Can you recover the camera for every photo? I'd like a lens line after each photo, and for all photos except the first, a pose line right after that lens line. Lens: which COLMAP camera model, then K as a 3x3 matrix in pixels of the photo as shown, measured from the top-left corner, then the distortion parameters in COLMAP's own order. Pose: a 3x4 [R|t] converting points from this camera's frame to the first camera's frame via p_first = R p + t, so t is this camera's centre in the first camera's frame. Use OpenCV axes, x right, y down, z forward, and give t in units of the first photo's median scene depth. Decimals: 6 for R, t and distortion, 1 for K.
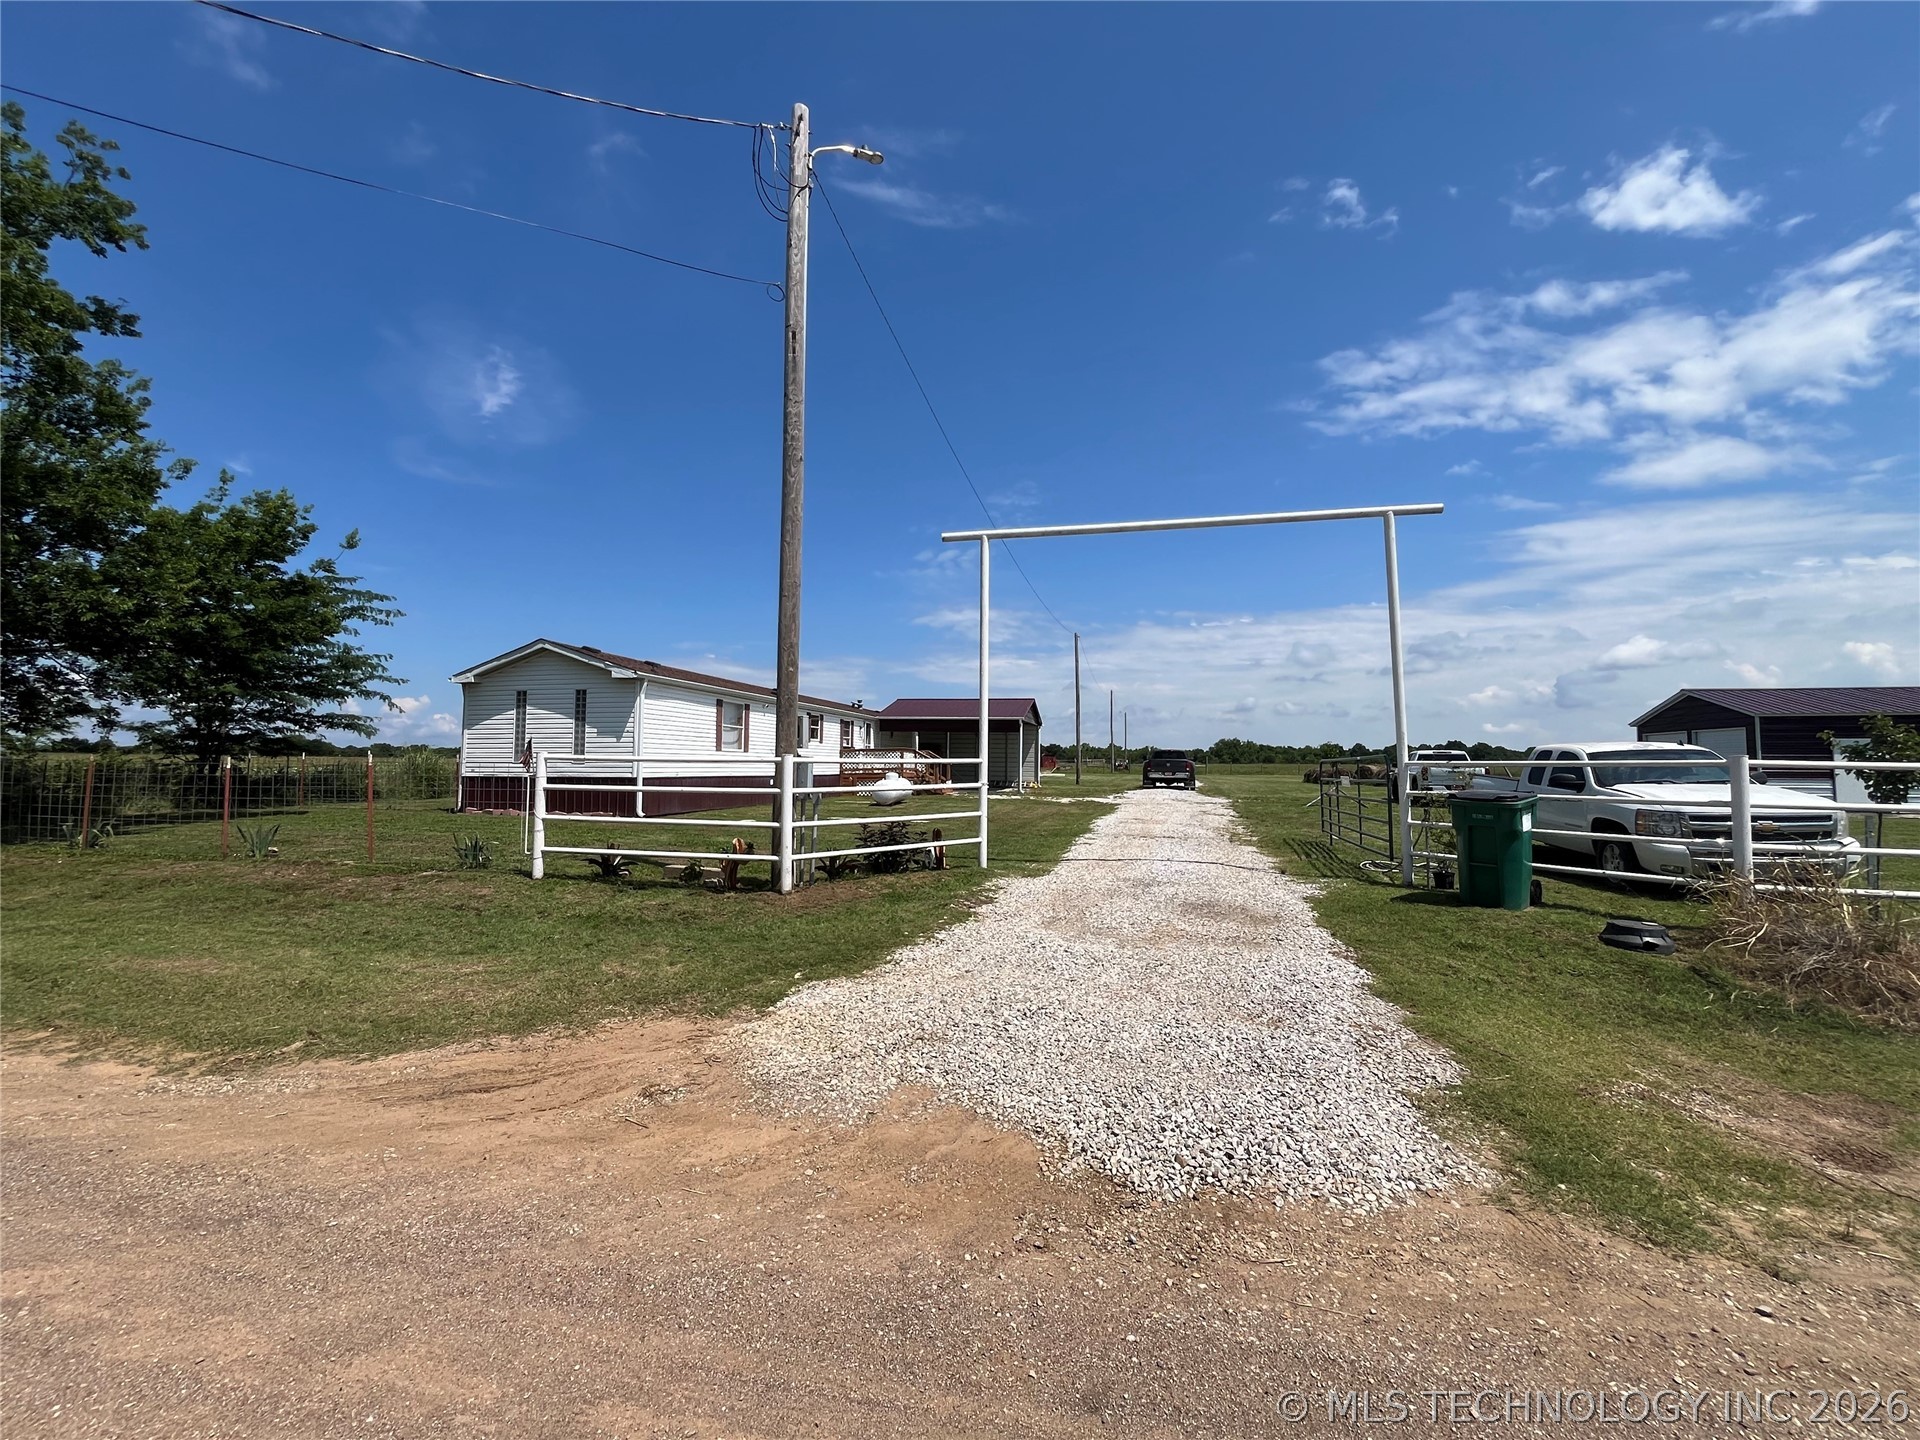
lens RADIAL K [[779.7, 0, 952.6], [0, 779.7, 720.8], [0, 0, 1]] dist [0.002895, -0.001067]
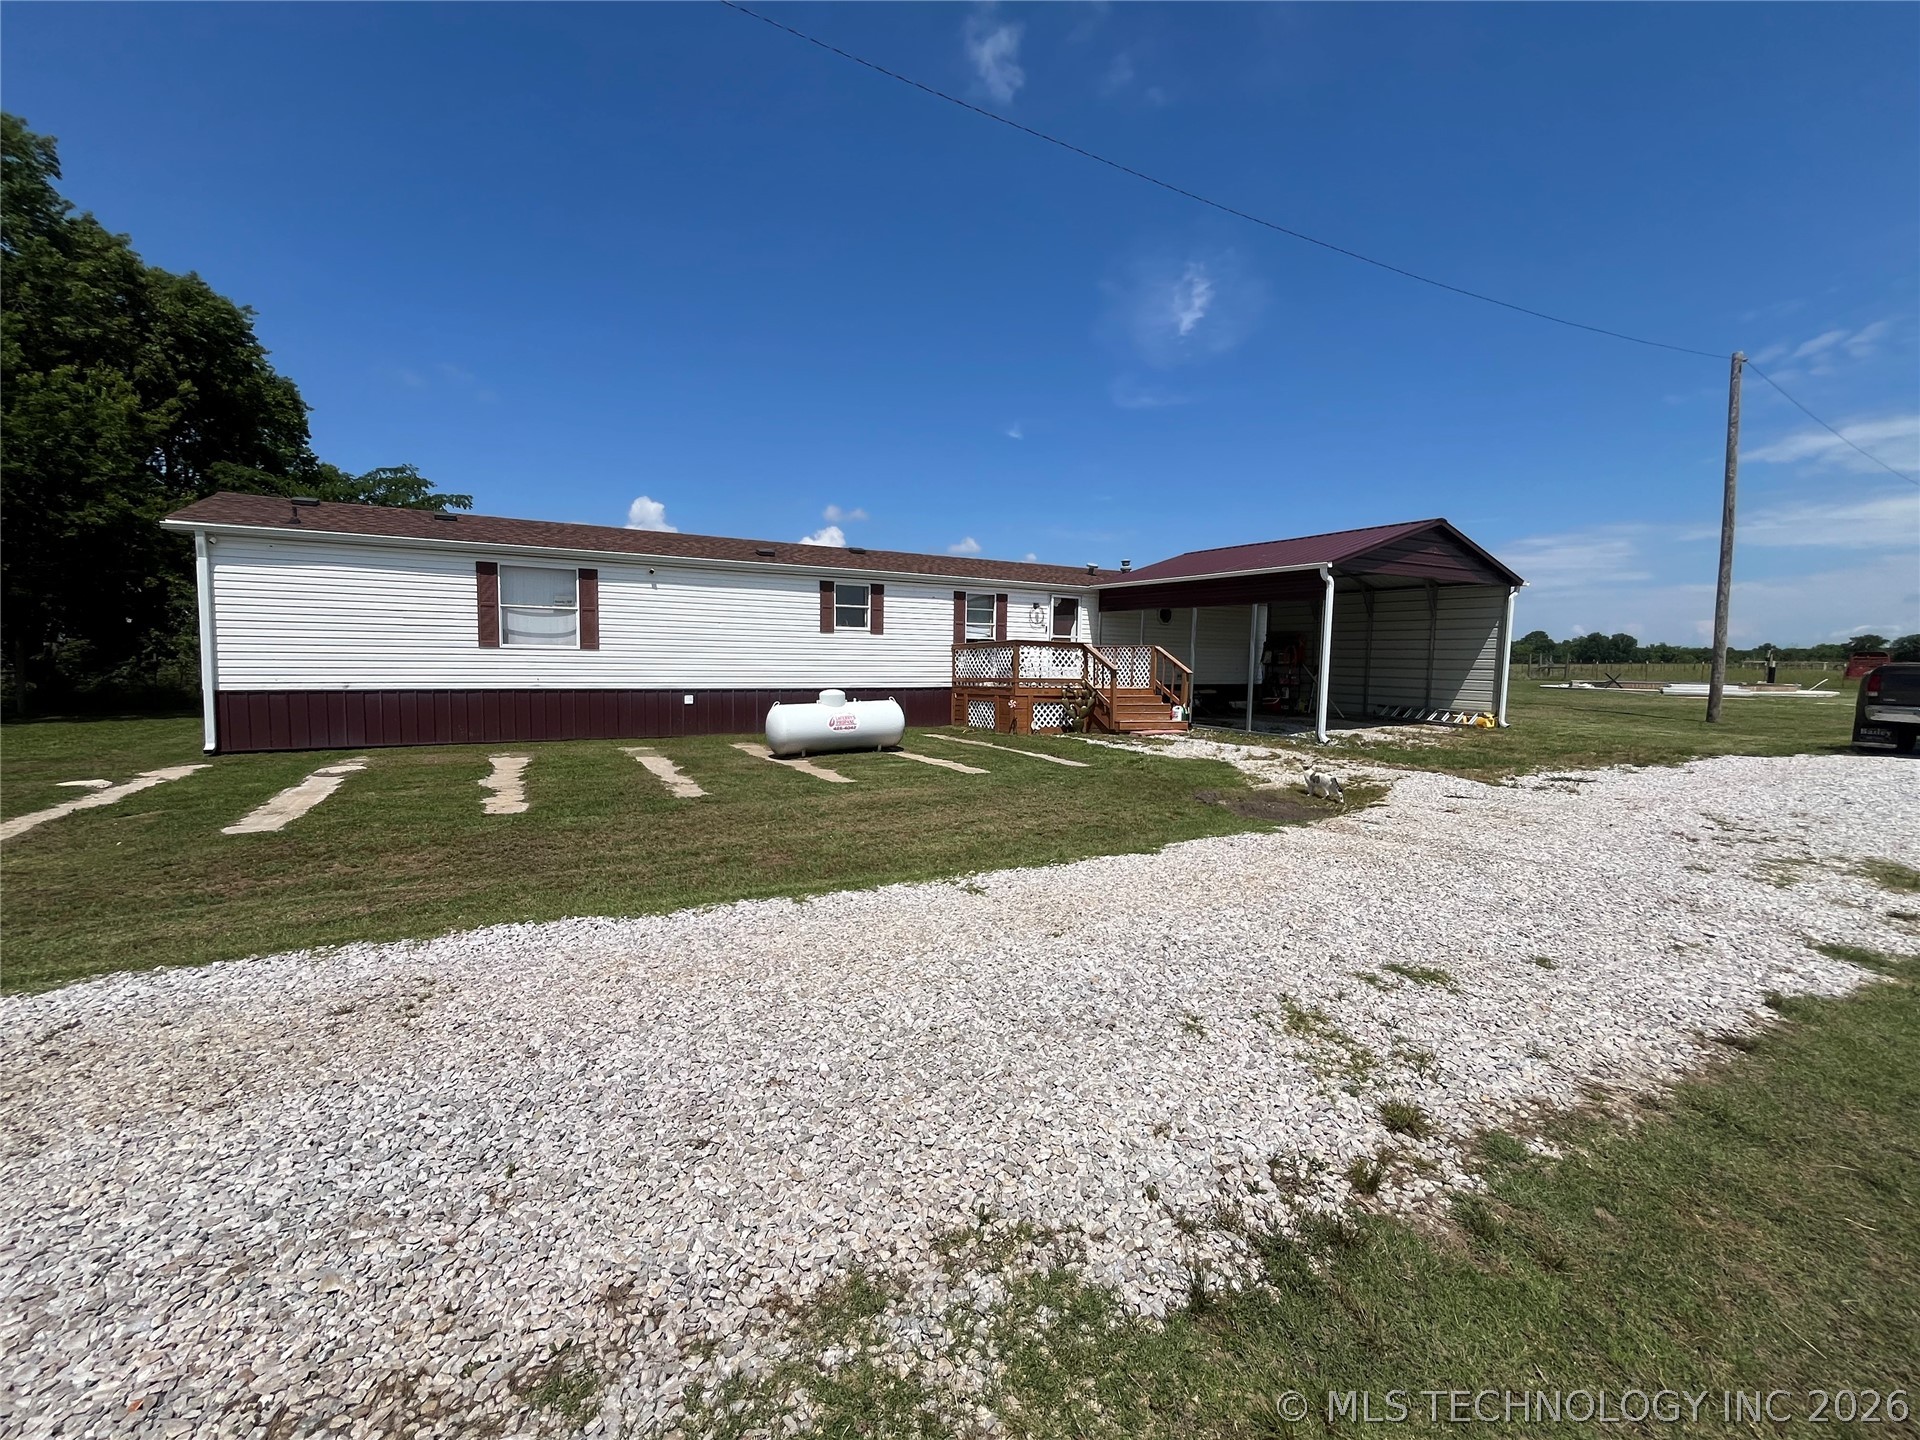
lens RADIAL K [[779.7, 0, 963.4], [0, 779.7, 713.2], [0, 0, 1]] dist [0.002895, -0.001067]
pose [[0.669186, 0.054702, -0.741079, 0.157269], [0.031079, 0.994354, 0.101462, 0.015765], [0.742445, -0.090929, 0.663708, 0.339089]]
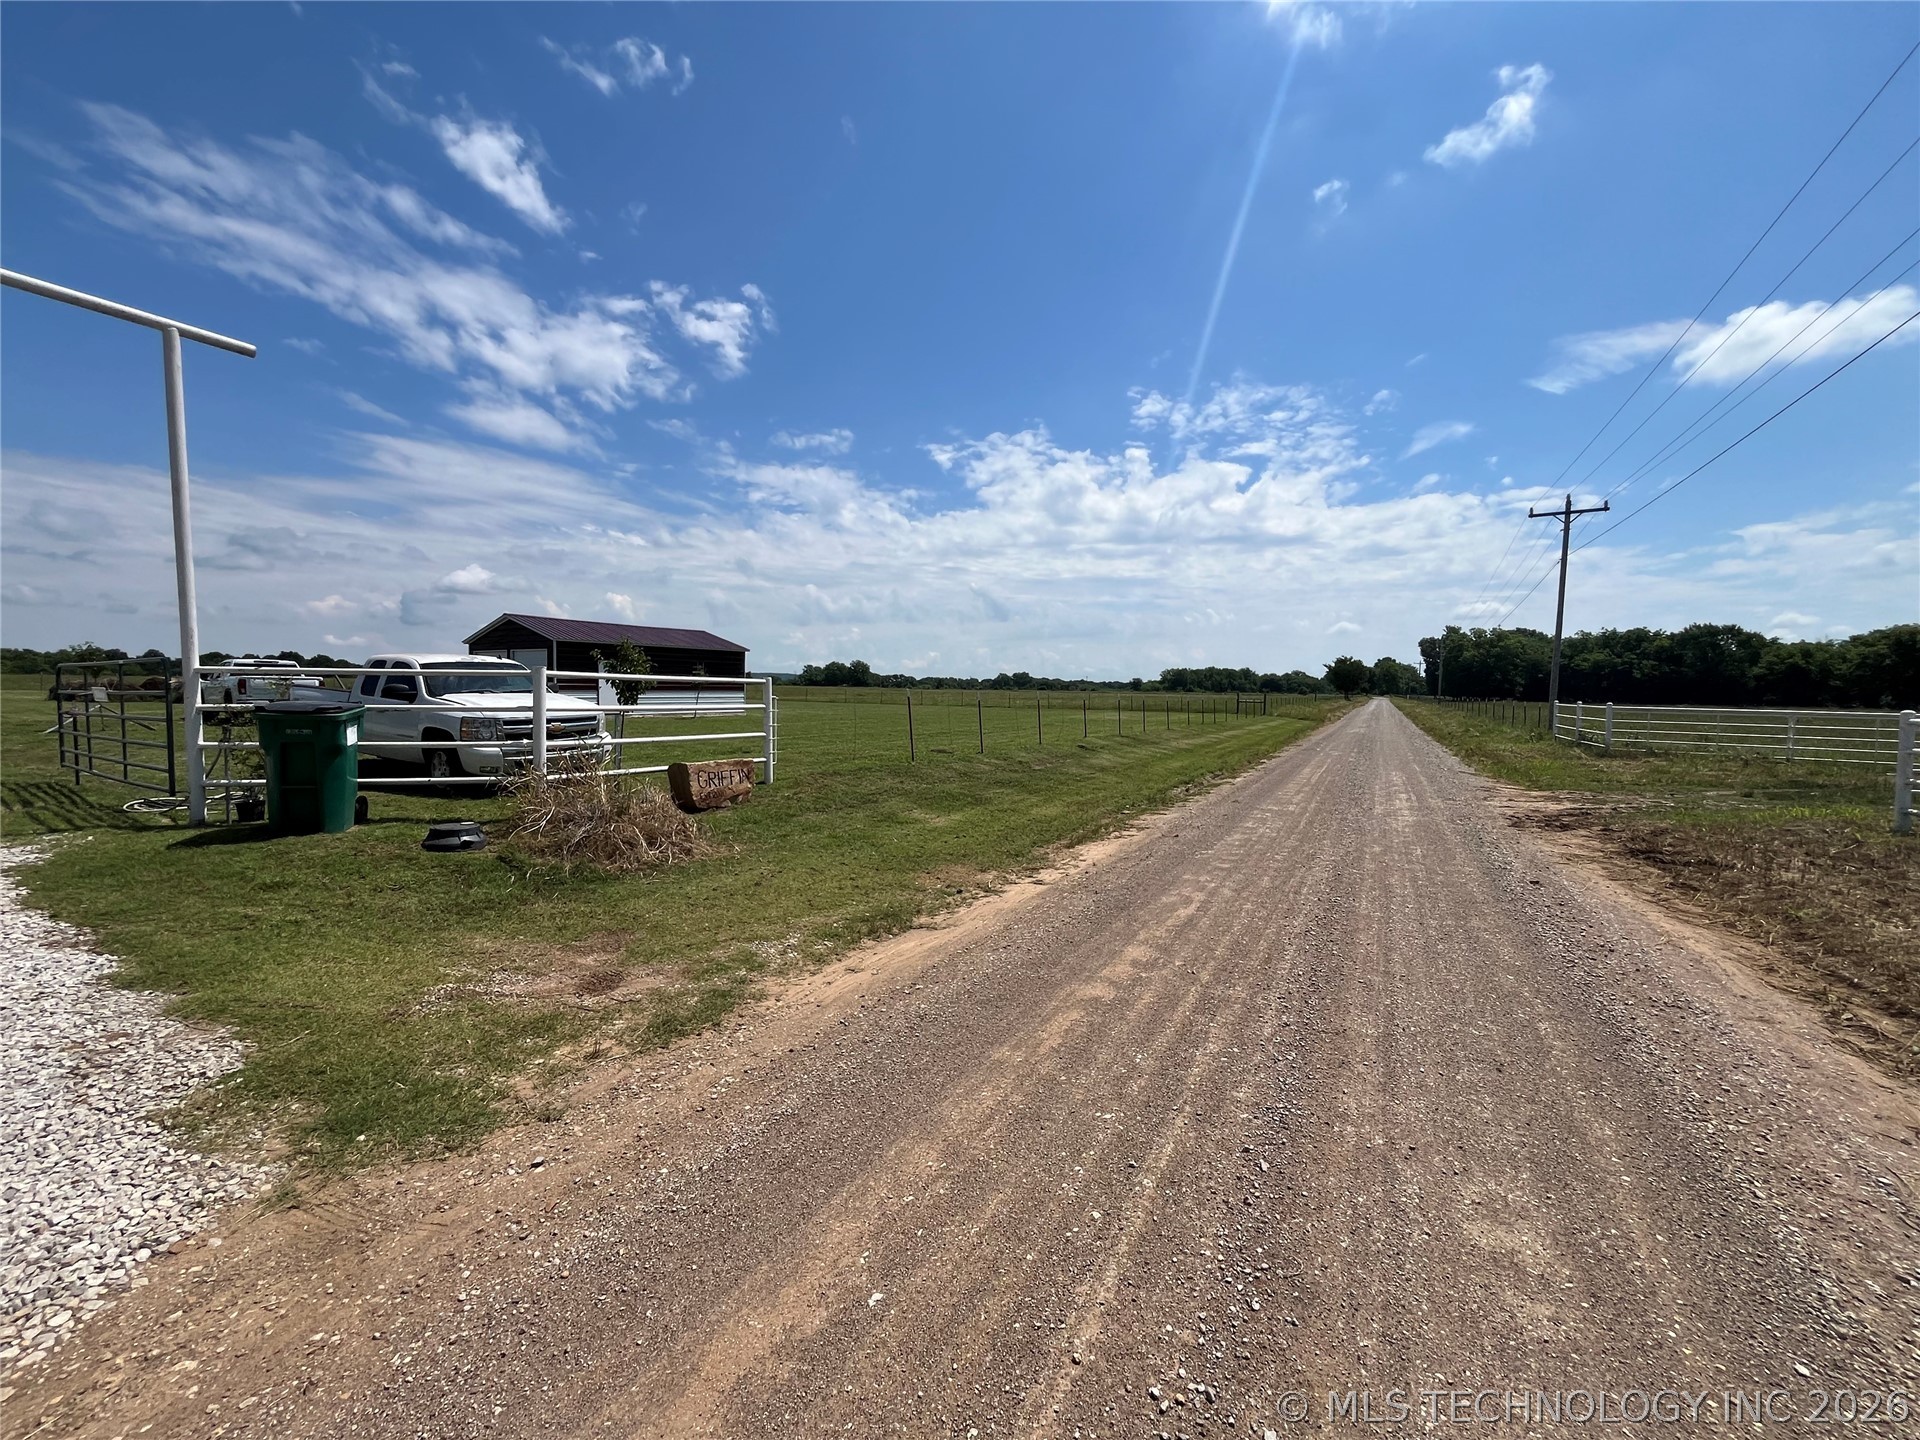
lens RADIAL K [[779.7, 0, 961.1], [0, 779.7, 717.8], [0, 0, 1]] dist [0.002895, -0.001067]
pose [[0.286325, -0.037460, 0.957400, 0.004165], [-0.063578, 0.996290, 0.057996, 0.000711], [-0.956021, -0.077475, 0.282881, 0.003862]]
